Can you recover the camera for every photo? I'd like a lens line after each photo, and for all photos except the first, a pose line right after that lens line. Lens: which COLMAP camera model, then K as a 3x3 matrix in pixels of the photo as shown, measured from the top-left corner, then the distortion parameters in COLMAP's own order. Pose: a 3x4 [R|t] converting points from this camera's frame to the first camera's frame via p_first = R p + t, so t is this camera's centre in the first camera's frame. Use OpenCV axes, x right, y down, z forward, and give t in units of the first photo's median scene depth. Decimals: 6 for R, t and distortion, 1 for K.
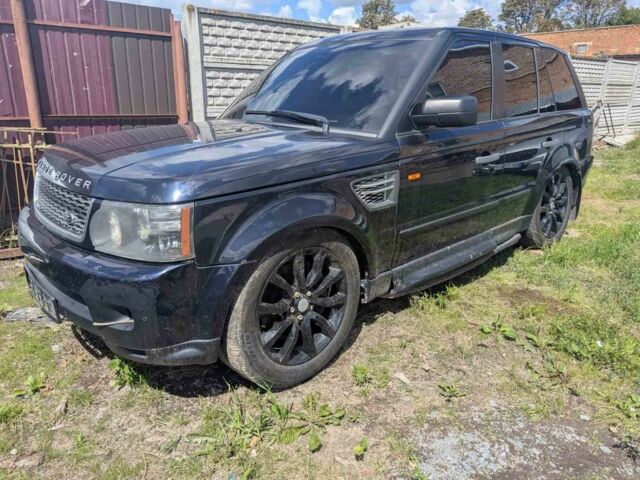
lens RADIAL K [[448.2, 0, 325.3], [0, 448.2, 239.6], [0, 0, 1]] dist [0.055436, -0.039700]
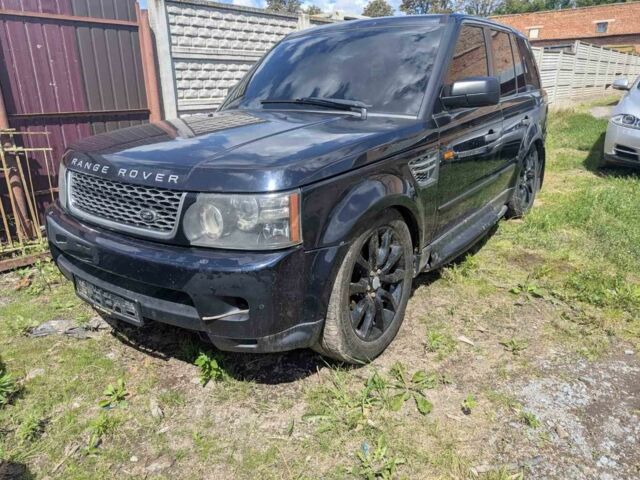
lens RADIAL K [[448.2, 0, 325.3], [0, 448.2, 239.6], [0, 0, 1]] dist [0.055436, -0.039700]
pose [[0.982093, -0.087433, 0.166882, -0.285256], [0.084317, 0.996108, 0.025678, 0.007895], [-0.168477, -0.011148, 0.985642, -0.008987]]
